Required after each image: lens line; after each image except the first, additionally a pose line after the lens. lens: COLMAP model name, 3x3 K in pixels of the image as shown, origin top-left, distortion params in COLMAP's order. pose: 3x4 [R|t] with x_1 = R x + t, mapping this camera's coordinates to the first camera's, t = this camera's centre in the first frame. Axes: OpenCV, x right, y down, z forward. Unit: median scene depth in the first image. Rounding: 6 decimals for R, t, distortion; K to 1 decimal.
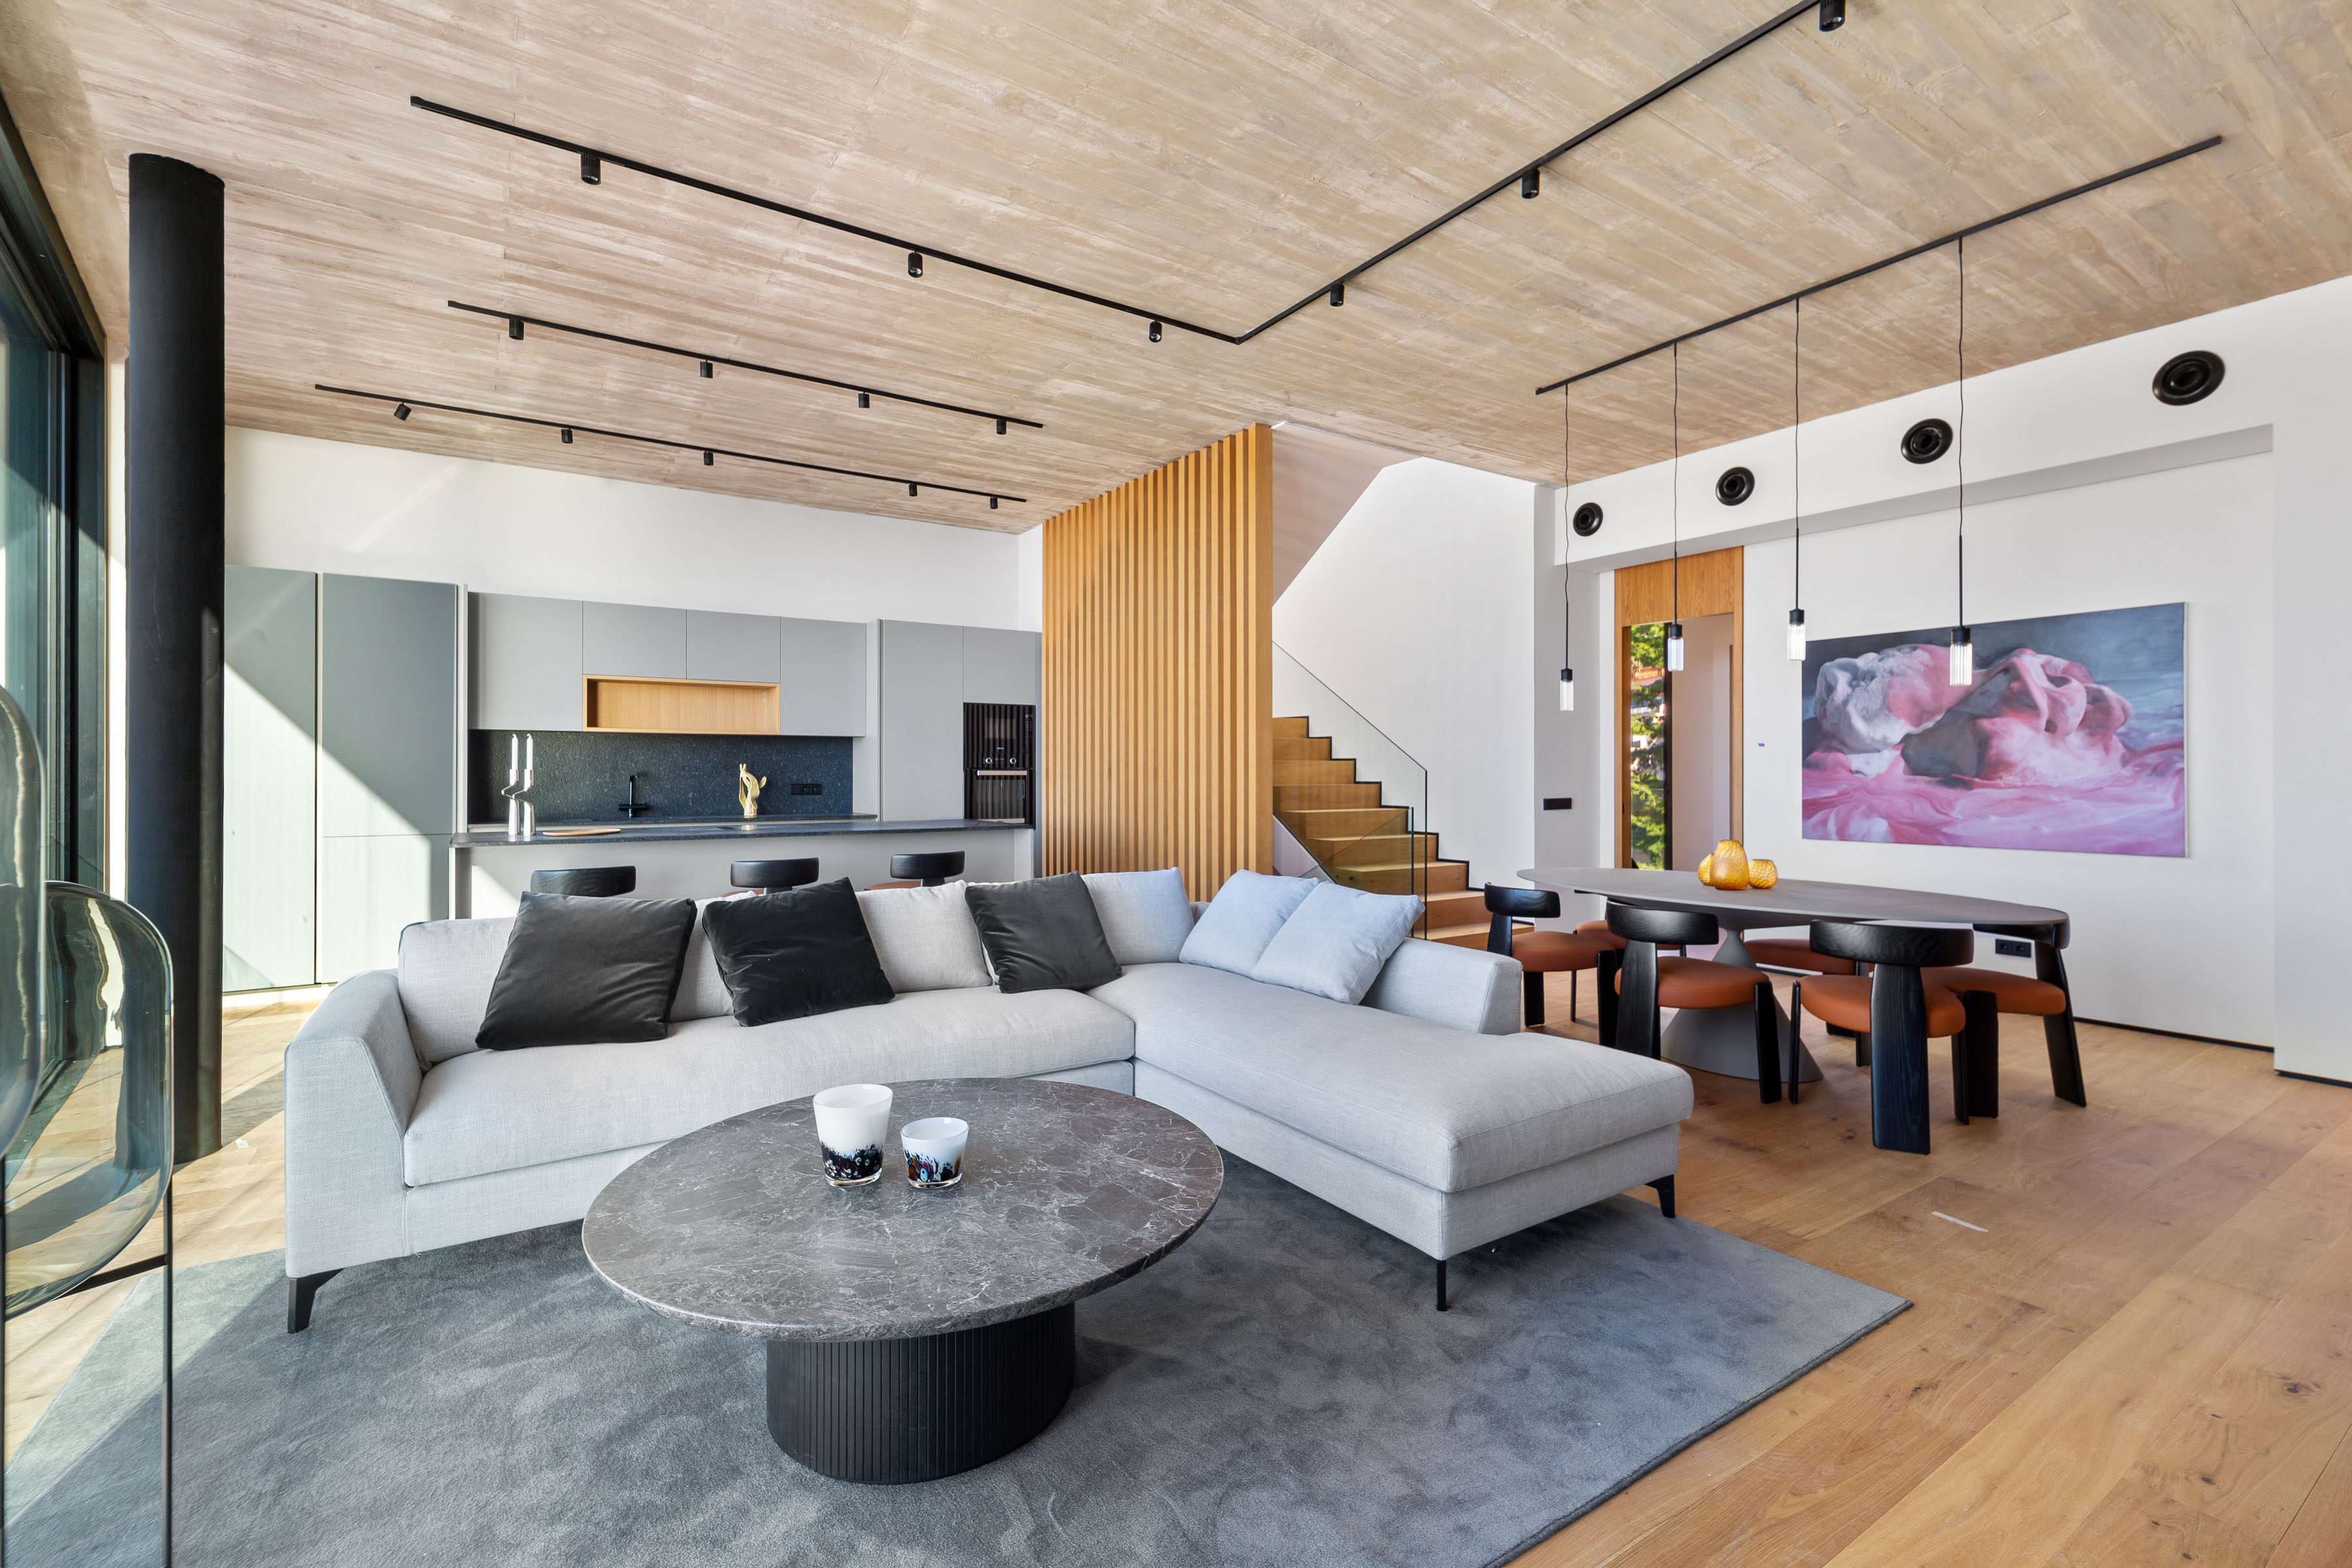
lens RADIAL K [[1034.4, 0, 1182.0], [0, 1034.4, 769.5], [0, 0, 1]] dist [0.008571, 0.000499]
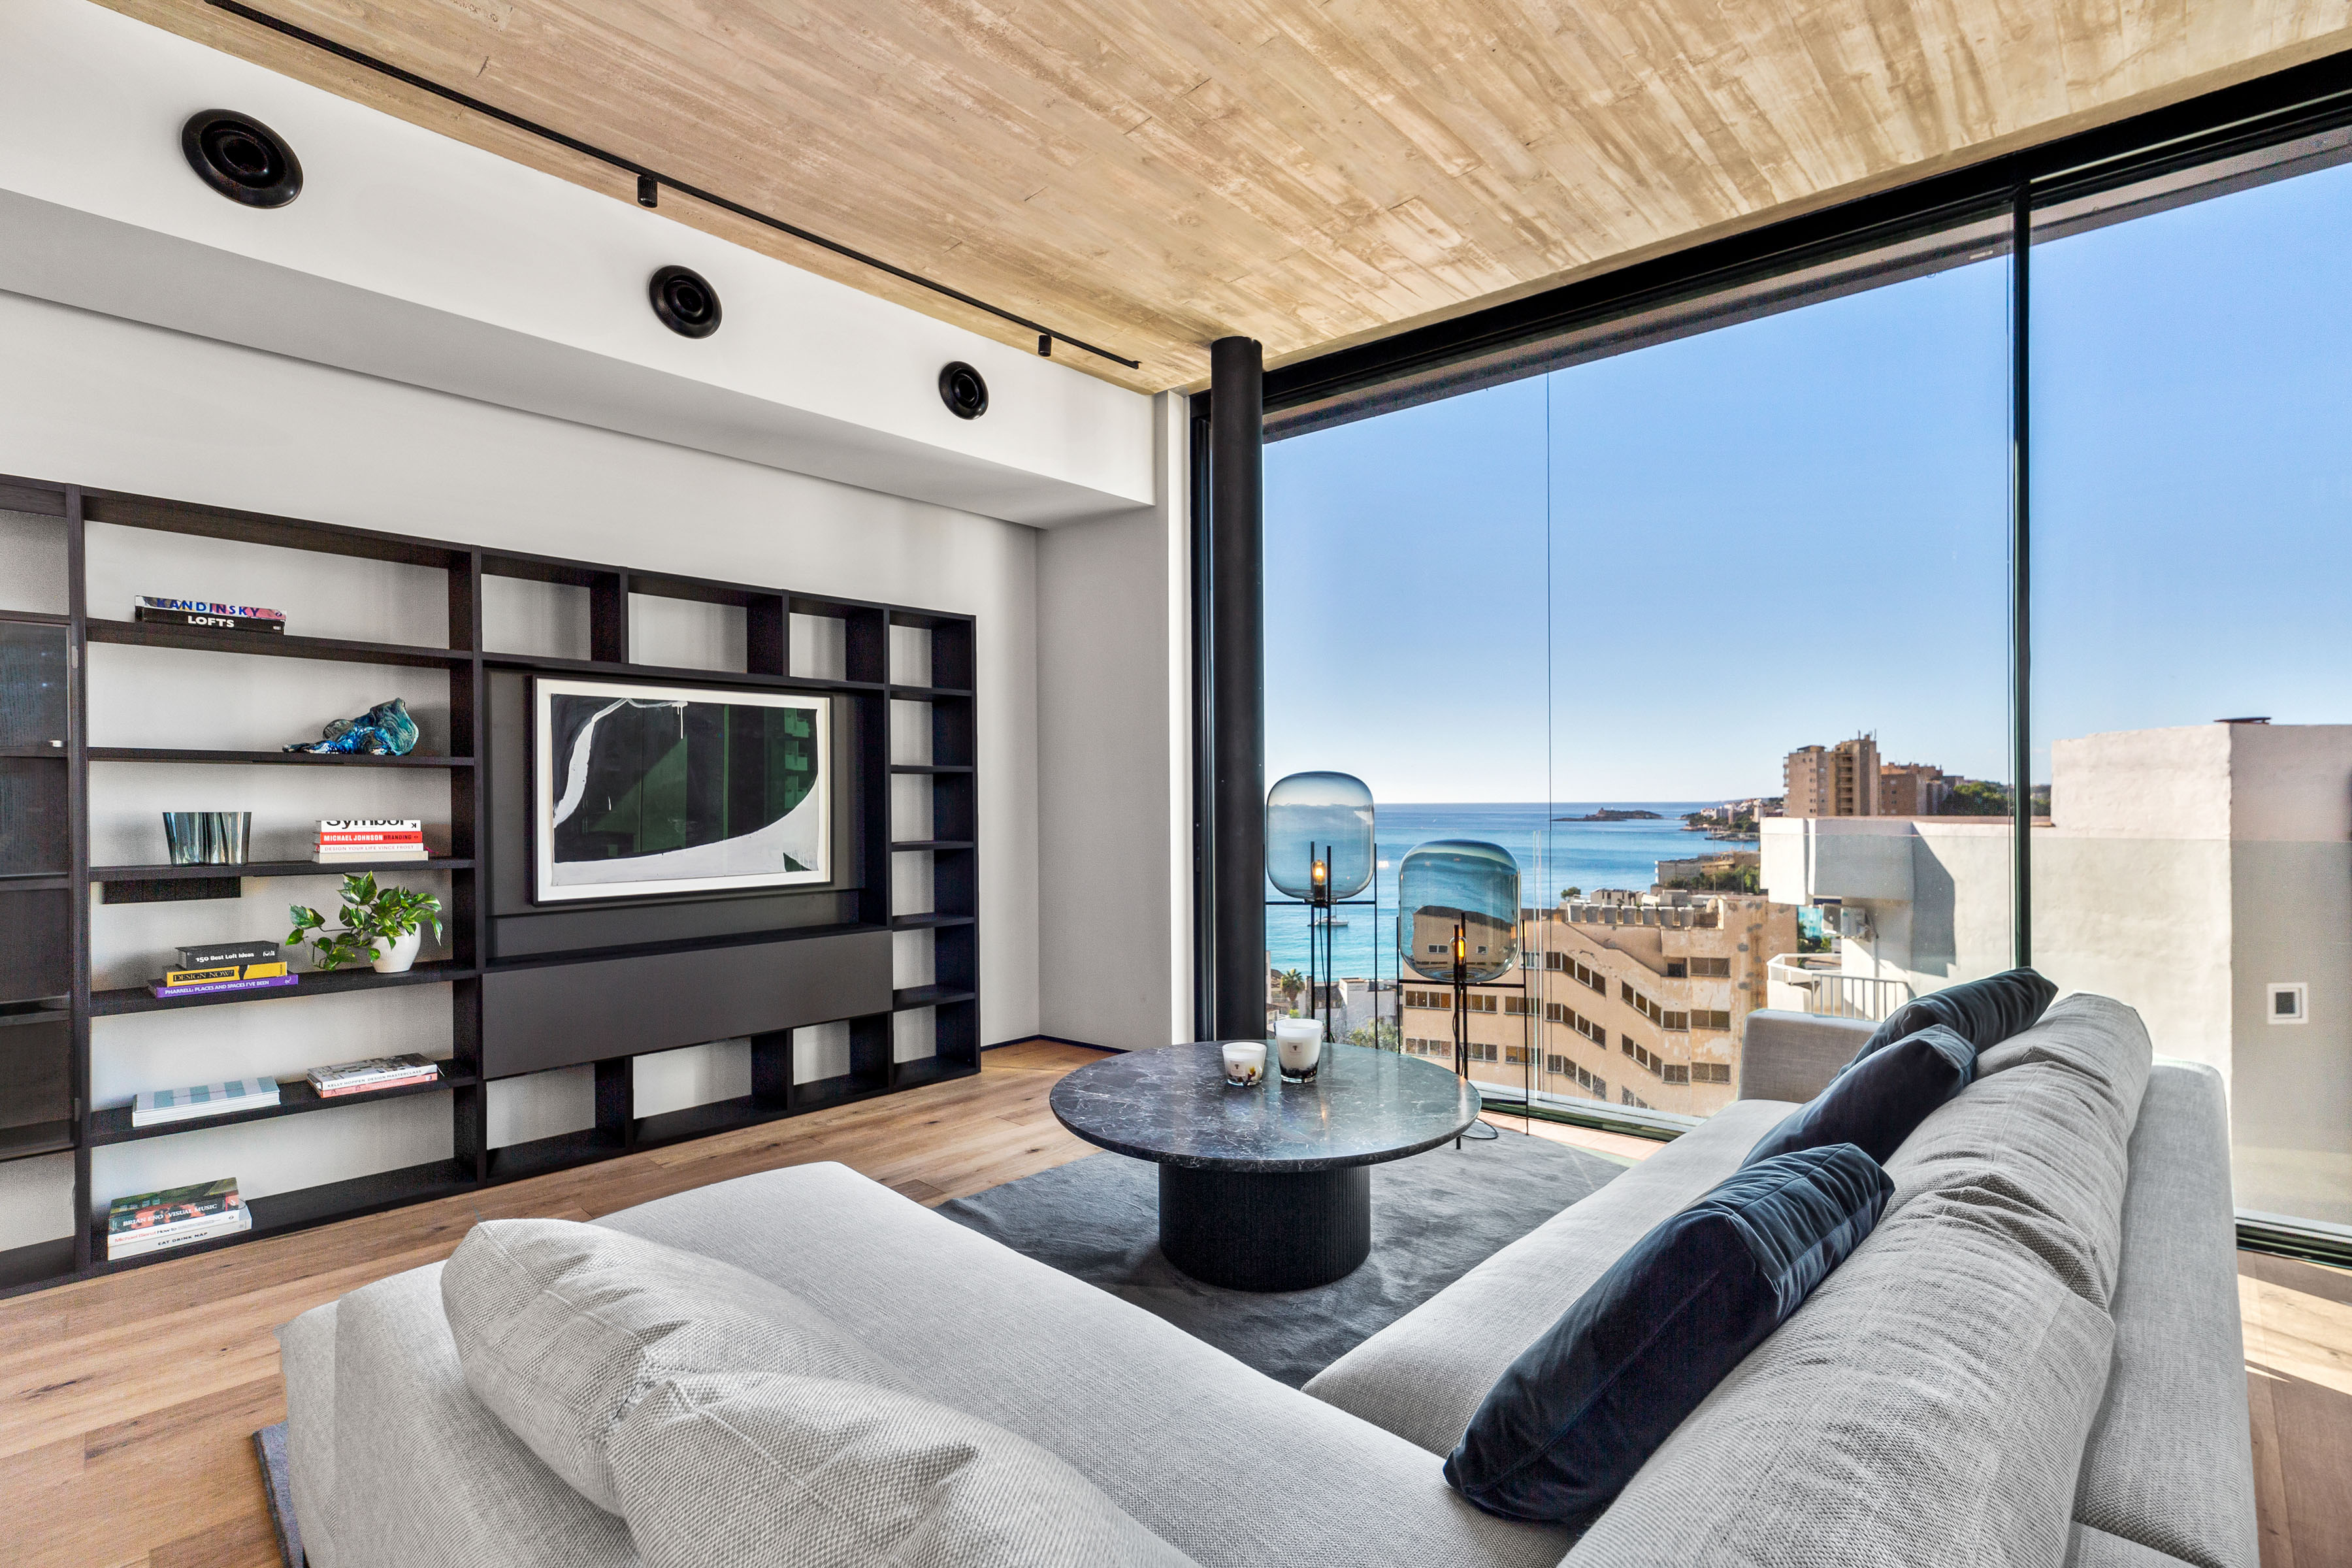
lens RADIAL K [[1040.5, 0, 1195.4], [0, 1040.5, 797.6], [0, 0, 1]] dist [0.007428, 0.000444]
pose [[-0.975452, 0.007648, -0.220081, 0.050968], [0.008190, 0.999965, -0.001551, -0.003032], [0.220062, -0.003316, -0.975480, 0.800540]]
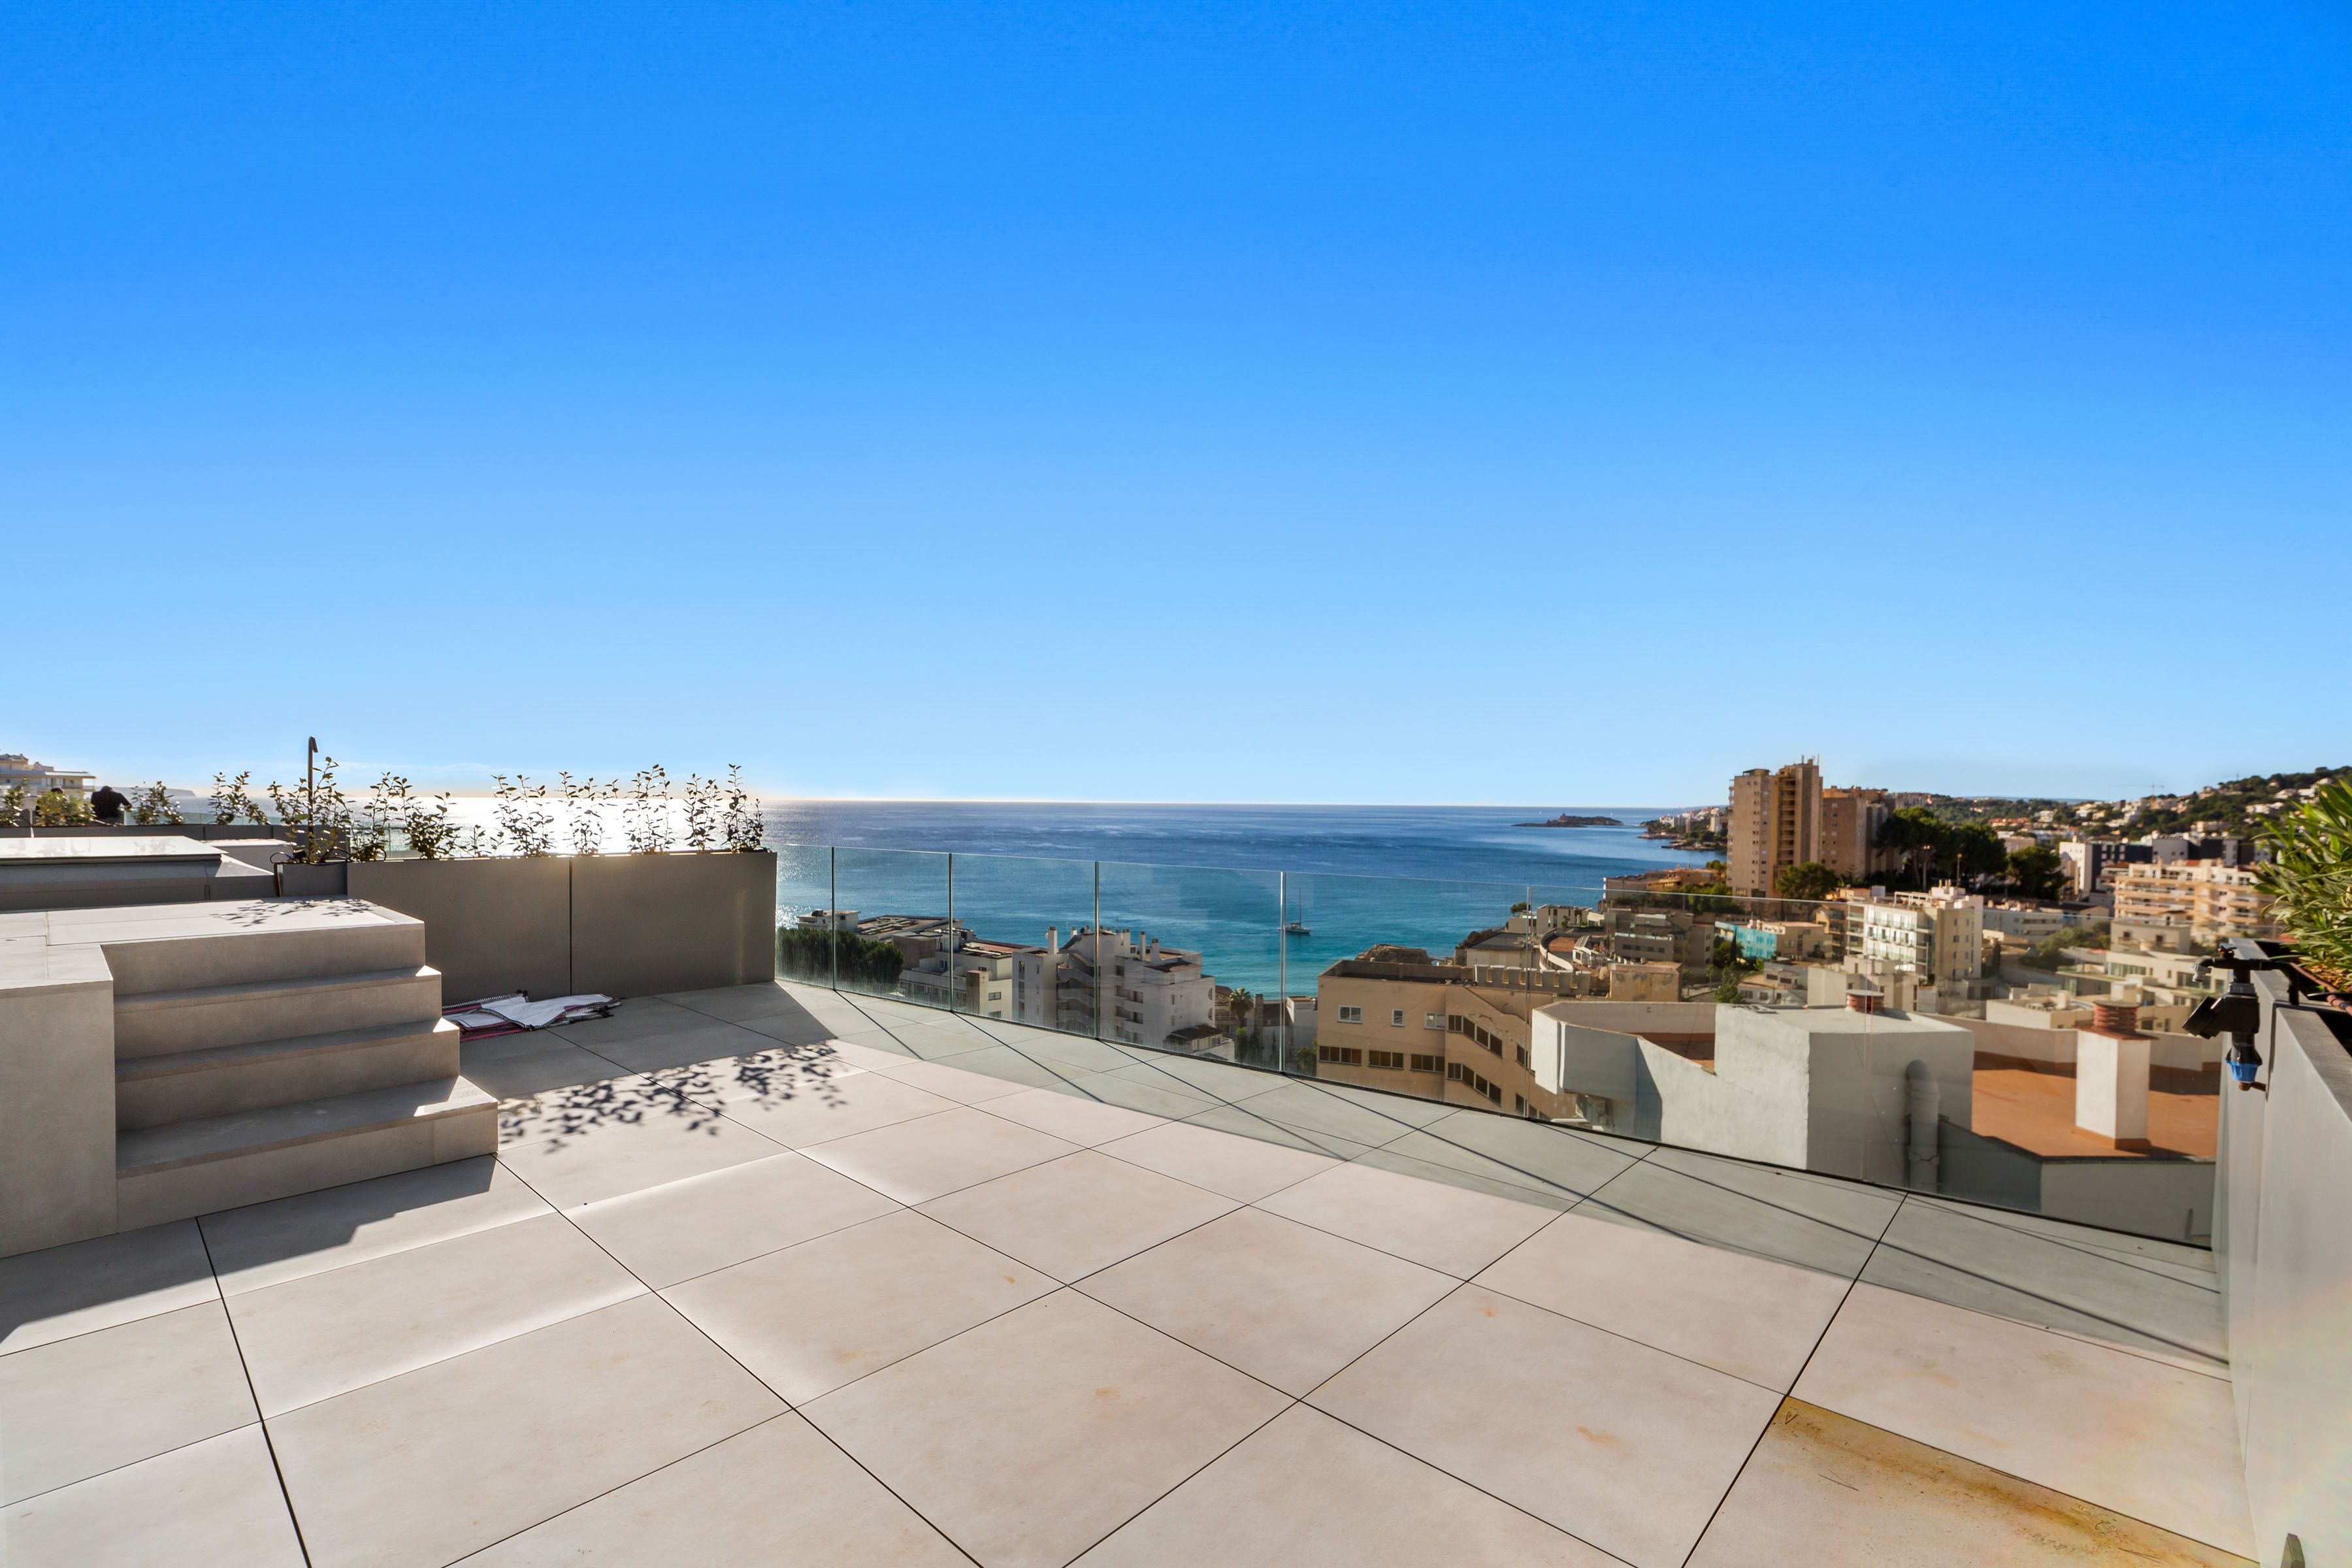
lens RADIAL K [[1032.4, 0, 1176.7], [0, 1032.4, 831.5], [0, 0, 1]] dist [0.008822, 0.000175]
pose [[-0.972447, 0.003311, -0.233102, -0.258365], [-0.004019, 0.999512, 0.030966, -0.690601], [0.233091, 0.031049, -0.971959, 1.339798]]
